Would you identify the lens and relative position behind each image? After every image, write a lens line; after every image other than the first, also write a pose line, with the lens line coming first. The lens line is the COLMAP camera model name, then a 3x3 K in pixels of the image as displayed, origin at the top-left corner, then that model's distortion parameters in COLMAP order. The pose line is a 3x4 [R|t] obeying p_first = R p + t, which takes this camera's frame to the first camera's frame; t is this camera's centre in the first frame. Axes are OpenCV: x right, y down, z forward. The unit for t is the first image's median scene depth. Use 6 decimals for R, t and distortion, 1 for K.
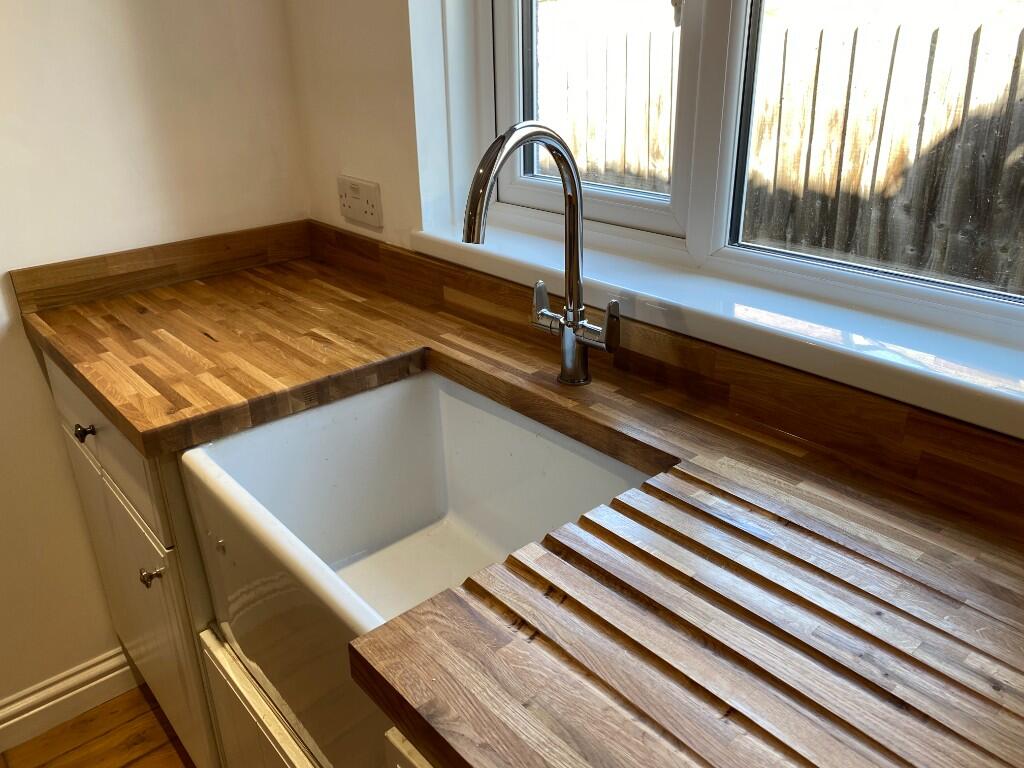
lens RADIAL K [[798.6, 0, 512.0], [0, 798.6, 384.0], [0, 0, 1]] dist [0.038450, -0.001760]
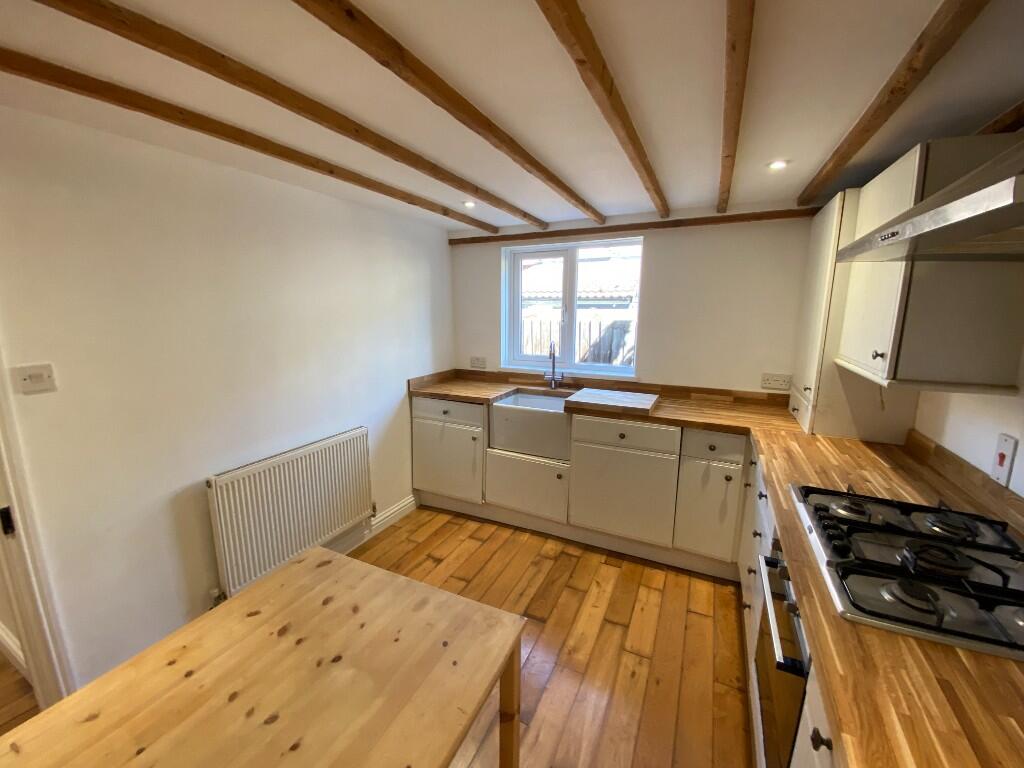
lens RADIAL K [[413.9, 0, 509.6], [0, 413.9, 380.8], [0, 0, 1]] dist [0.043225, -0.030387]
pose [[0.917422, -0.044883, 0.395376, -0.952656], [0.143959, 0.963751, -0.224635, 0.388134], [-0.370962, 0.263002, 0.890627, -0.972386]]
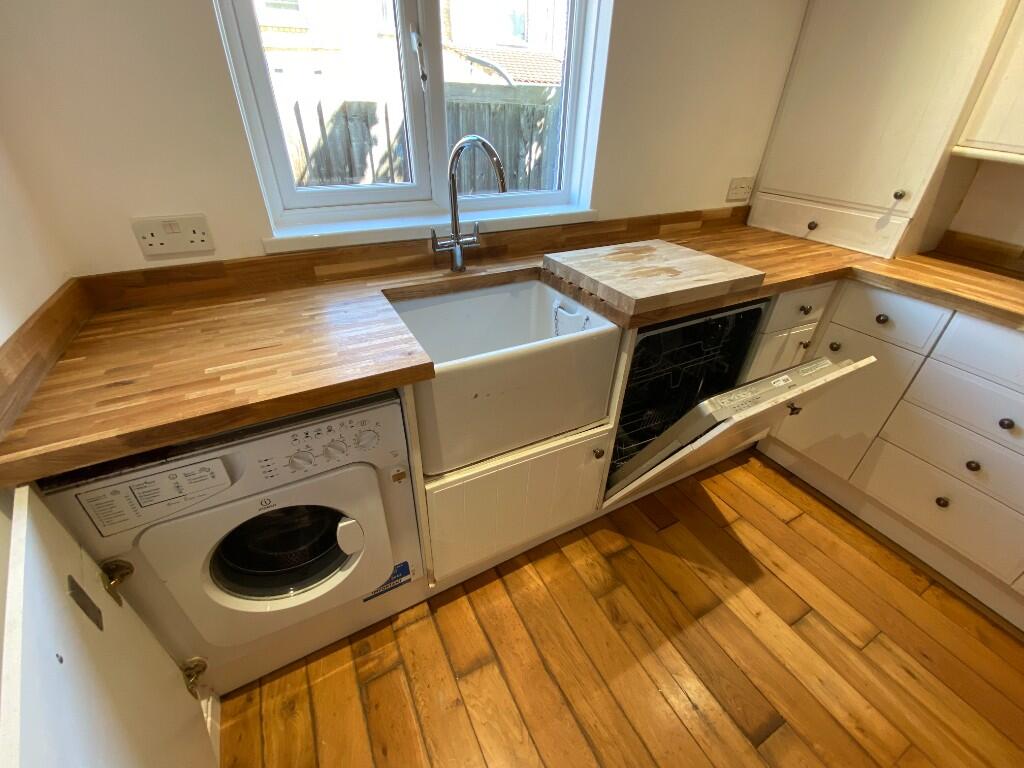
lens RADIAL K [[413.9, 0, 509.6], [0, 413.9, 380.8], [0, 0, 1]] dist [0.043225, -0.030387]
pose [[0.228836, -0.504983, 0.832241, -0.768684], [0.382265, 0.832868, 0.400255, -0.117526], [-0.895269, 0.226544, 0.383628, 0.397244]]
